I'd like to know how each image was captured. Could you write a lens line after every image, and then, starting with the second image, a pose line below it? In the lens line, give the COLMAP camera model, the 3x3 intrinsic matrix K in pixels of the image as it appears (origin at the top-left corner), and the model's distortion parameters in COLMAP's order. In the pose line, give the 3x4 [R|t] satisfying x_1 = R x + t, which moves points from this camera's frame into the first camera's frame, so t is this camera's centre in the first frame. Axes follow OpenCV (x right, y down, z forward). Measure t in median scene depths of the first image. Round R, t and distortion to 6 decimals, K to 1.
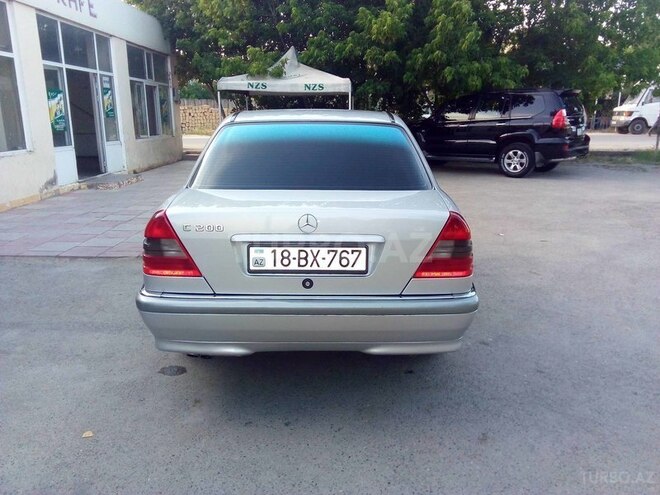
lens RADIAL K [[527.2, 0, 322.6], [0, 527.2, 248.9], [0, 0, 1]] dist [0.092874, -0.133512]
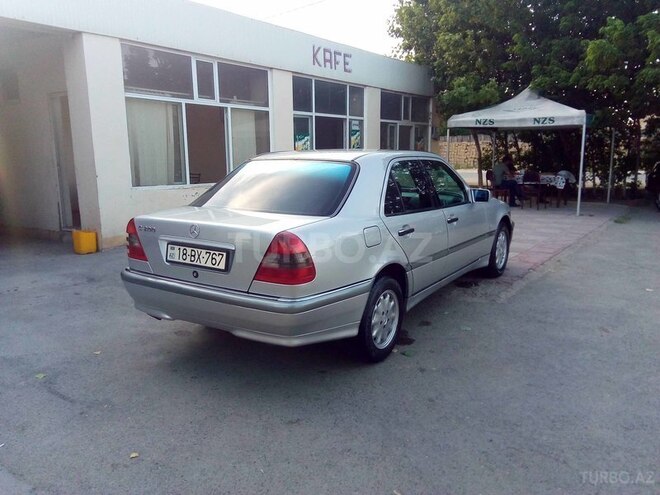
lens RADIAL K [[527.2, 0, 322.6], [0, 527.2, 248.9], [0, 0, 1]] dist [0.092874, -0.133512]
pose [[0.829986, 0.096154, -0.549434, 1.023320], [-0.129621, 0.991312, -0.022322, -0.013756], [0.542515, 0.089745, 0.835239, 0.002429]]
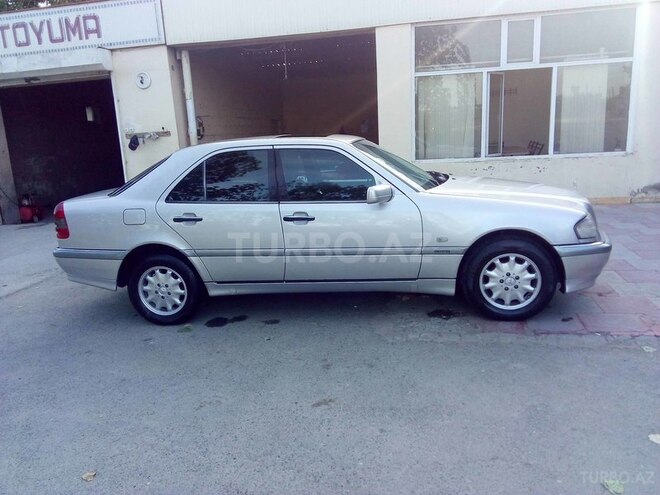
lens RADIAL K [[527.2, 0, 322.6], [0, 527.2, 248.9], [0, 0, 1]] dist [0.092874, -0.133512]
pose [[-0.163060, 0.224717, -0.960684, 1.987166], [-0.186293, 0.949188, 0.253648, -0.580921], [0.968869, 0.220328, -0.112912, 2.176045]]
